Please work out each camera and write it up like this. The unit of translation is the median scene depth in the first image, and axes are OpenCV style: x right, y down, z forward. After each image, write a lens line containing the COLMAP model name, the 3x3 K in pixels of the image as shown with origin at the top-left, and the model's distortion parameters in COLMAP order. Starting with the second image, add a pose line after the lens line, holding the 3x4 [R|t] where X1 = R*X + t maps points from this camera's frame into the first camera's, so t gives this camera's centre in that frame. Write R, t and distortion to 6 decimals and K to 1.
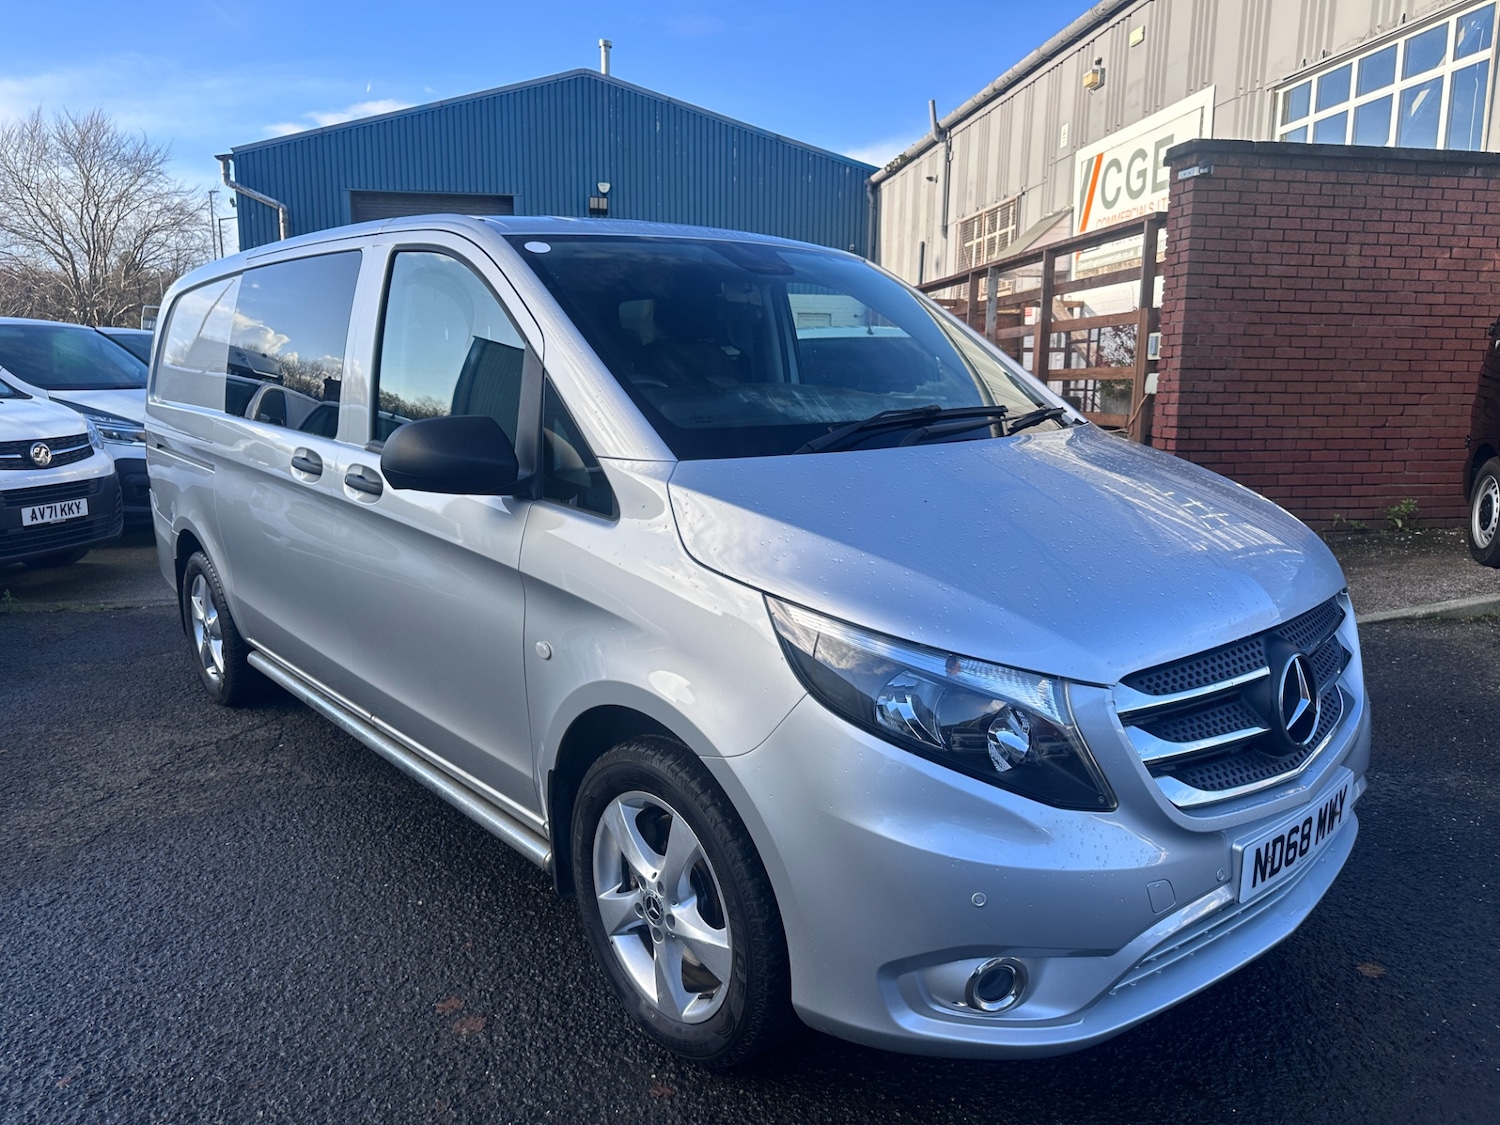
lens RADIAL K [[1078.1, 0, 764.2], [0, 1078.1, 559.1], [0, 0, 1]] dist [0.020626, -0.029491]
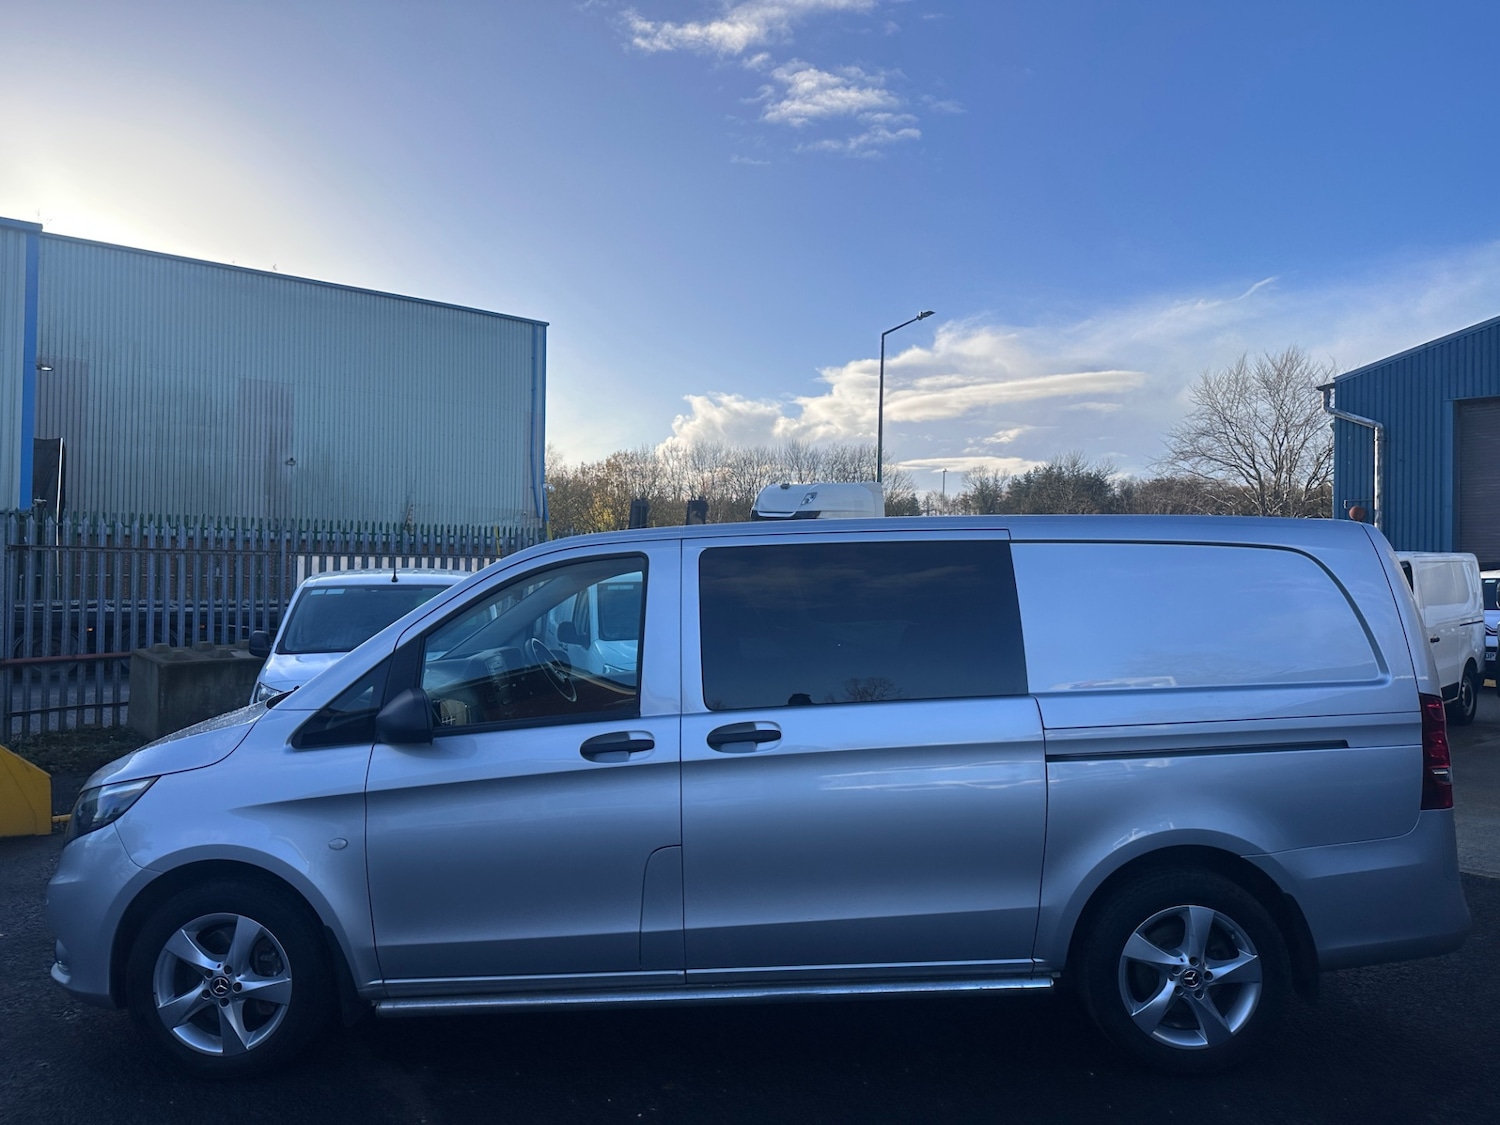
lens RADIAL K [[1052.5, 0, 738.2], [0, 1052.5, 546.5], [0, 0, 1]] dist [0.022166, 0.000787]
pose [[0.490686, -0.019993, -0.871107, 0.408486], [-0.149063, 0.983073, -0.106528, -0.055386], [0.858491, 0.182122, 0.479400, 0.078736]]
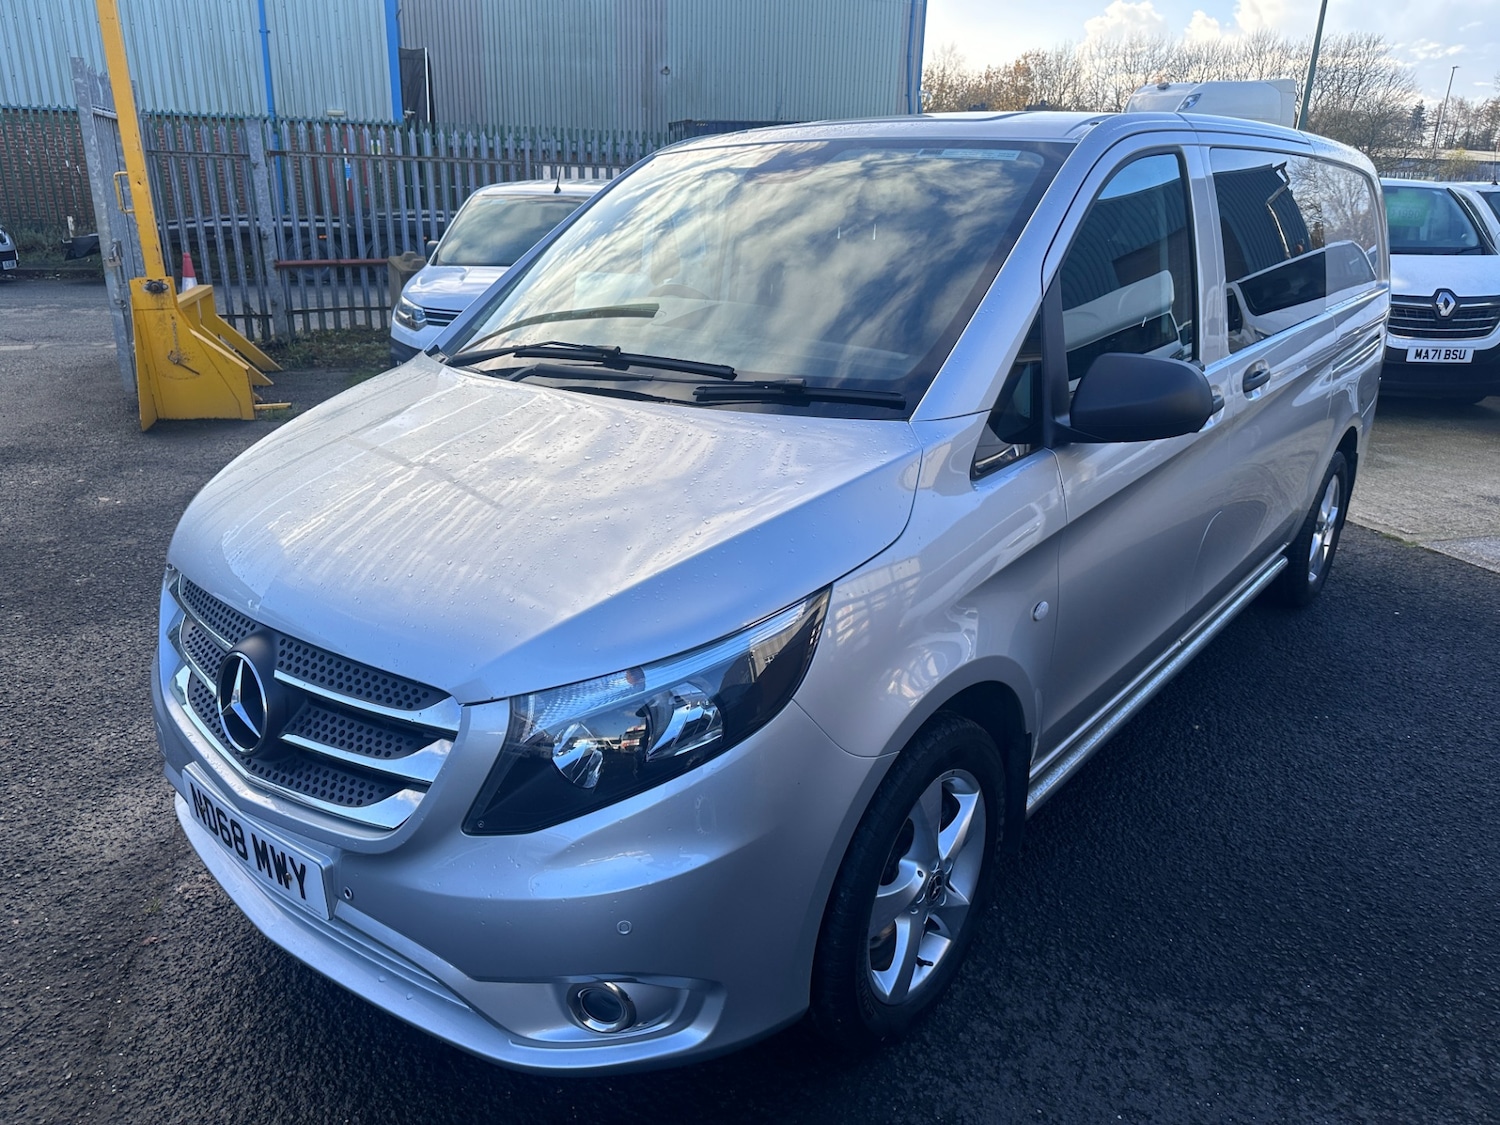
lens RADIAL K [[1078.1, 0, 760.8], [0, 1078.1, 557.2], [0, 0, 1]] dist [0.020626, -0.029491]
pose [[0.989669, 0.063474, -0.128552, -0.151072], [-0.046005, 0.989835, 0.134573, 0.000450], [0.135787, -0.127269, 0.982530, -0.138711]]
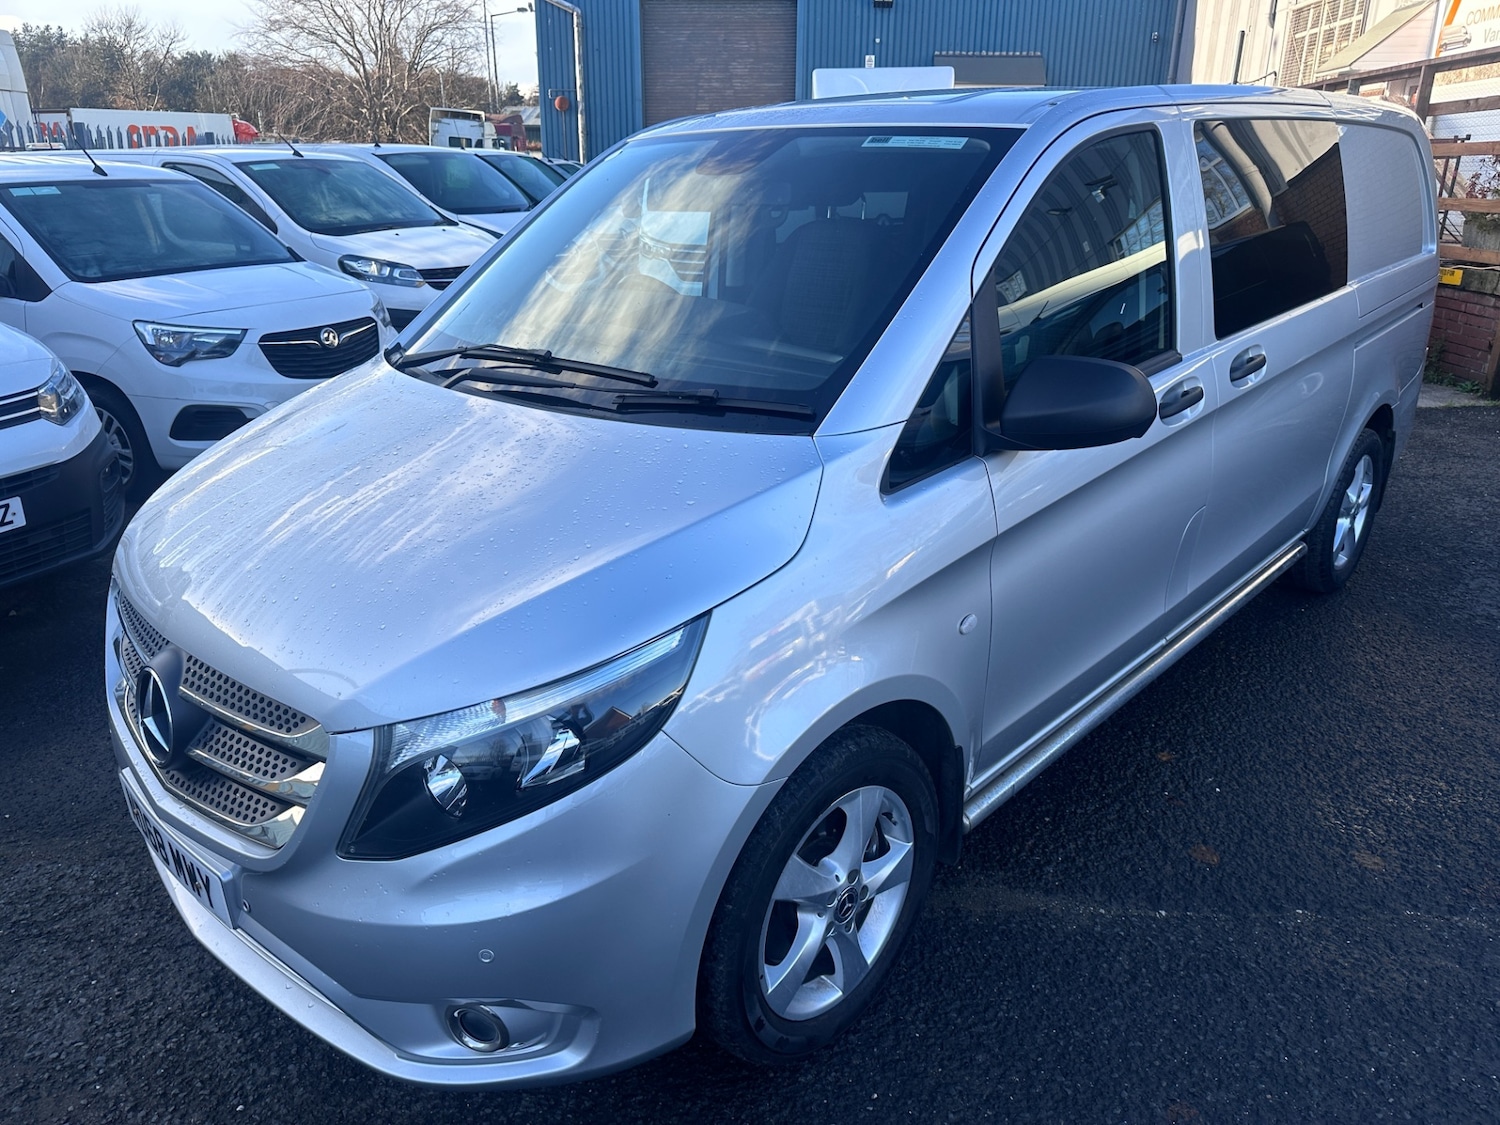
lens RADIAL K [[1078.1, 0, 755.2], [0, 1078.1, 558.4], [0, 0, 1]] dist [0.020626, -0.029491]
pose [[0.976285, 0.072529, -0.203977, -0.107525], [-0.035557, 0.983135, 0.179392, -0.016468], [0.213548, -0.167885, 0.962399, -0.123404]]
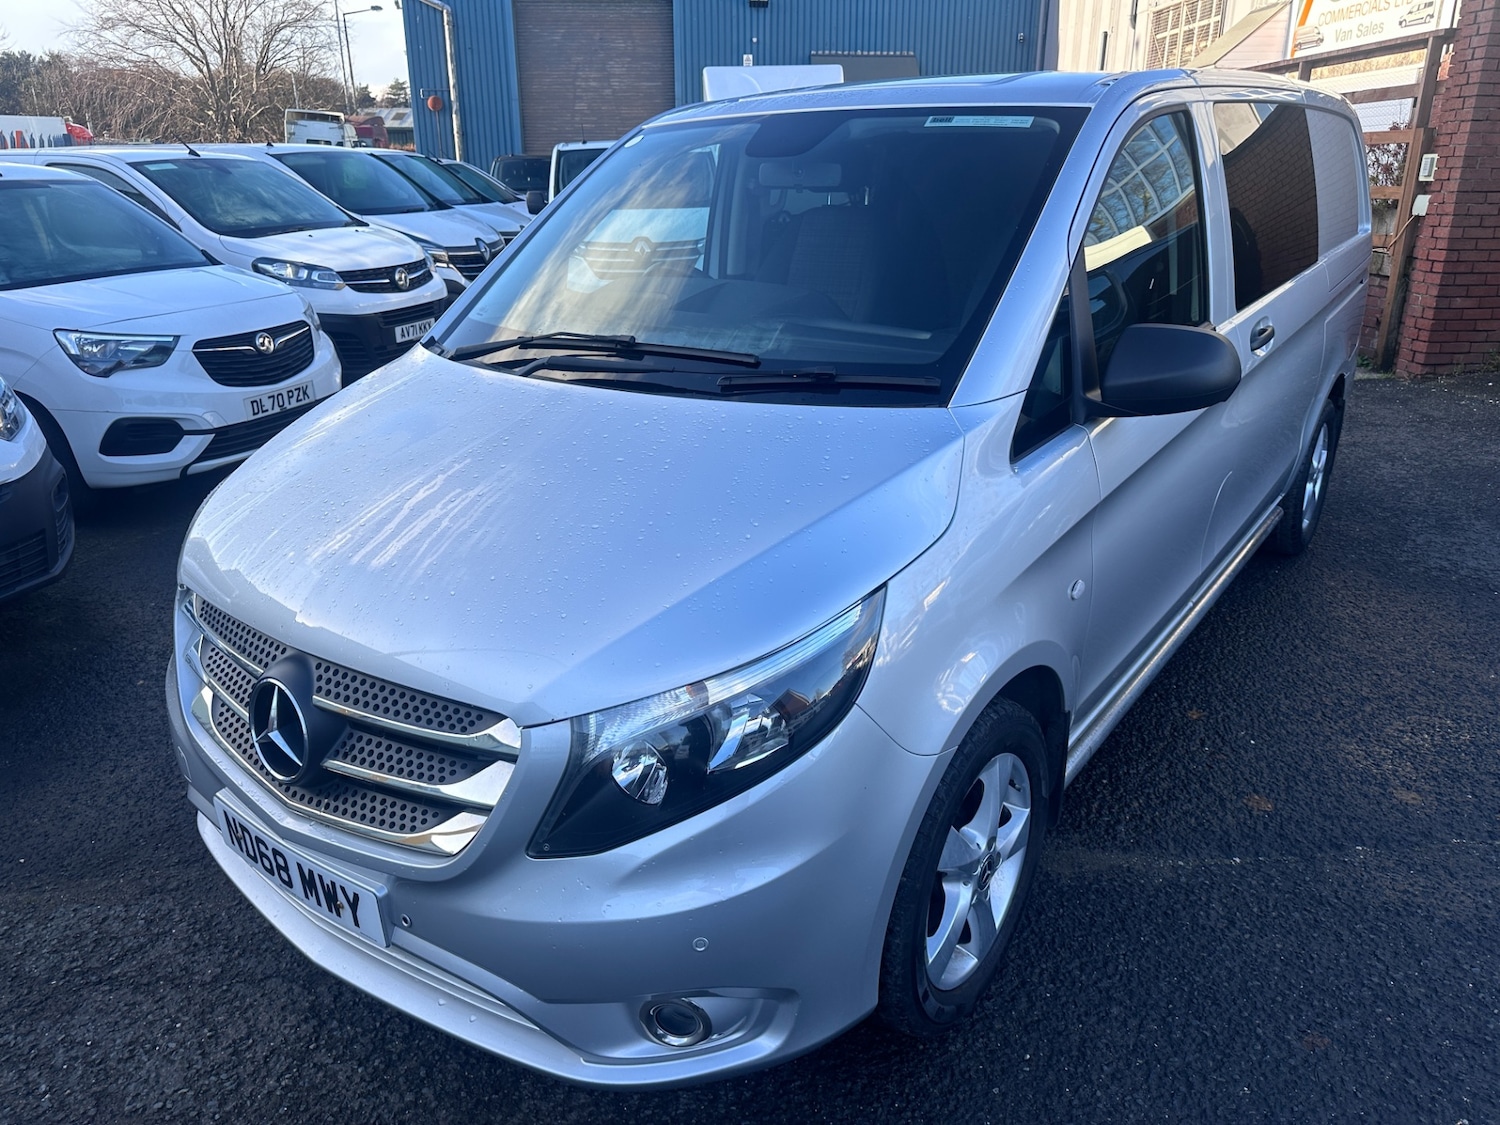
lens RADIAL K [[1078.1, 0, 758.8], [0, 1078.1, 556.6], [0, 0, 1]] dist [0.020626, -0.029491]
pose [[0.995429, 0.022865, -0.092728, -0.172953], [-0.006352, 0.984619, 0.174599, -0.008905], [0.095294, -0.173212, 0.980264, -0.133479]]
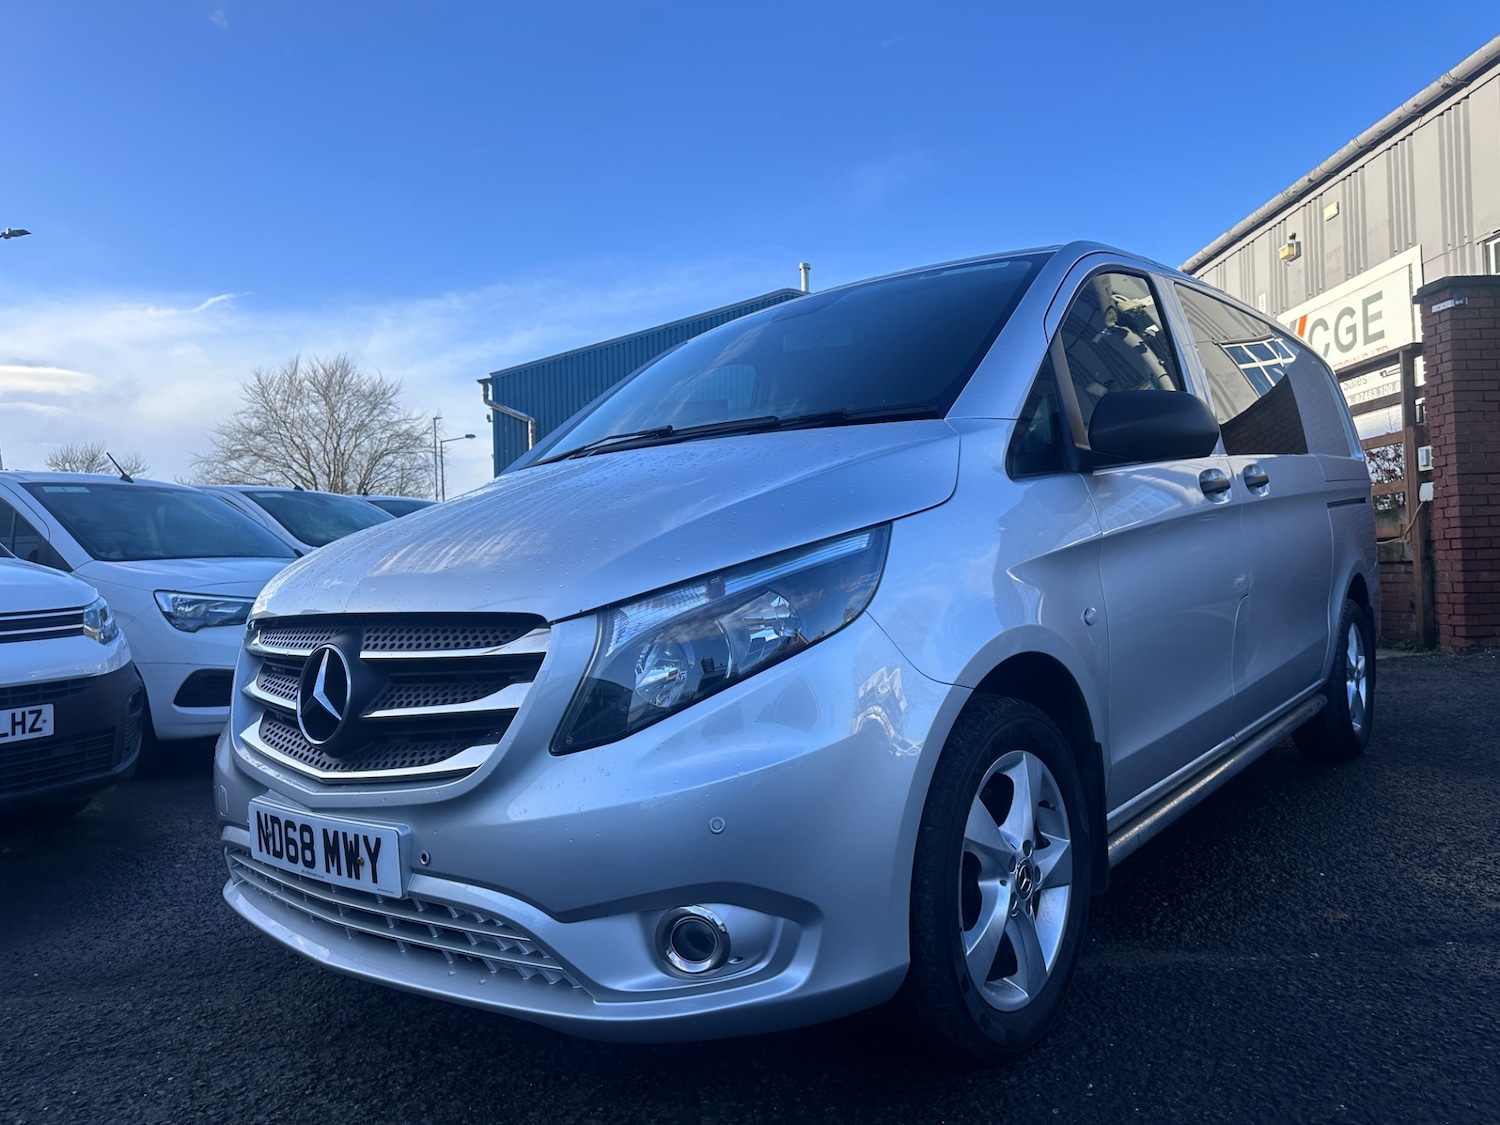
lens RADIAL K [[1078.1, 0, 757.7], [0, 1078.1, 542.5], [0, 0, 1]] dist [0.020626, -0.029491]
pose [[0.988995, -0.041213, -0.142092, -0.161620], [0.012772, 0.980615, -0.195526, 0.095885], [0.147396, 0.191559, 0.970350, -0.154006]]
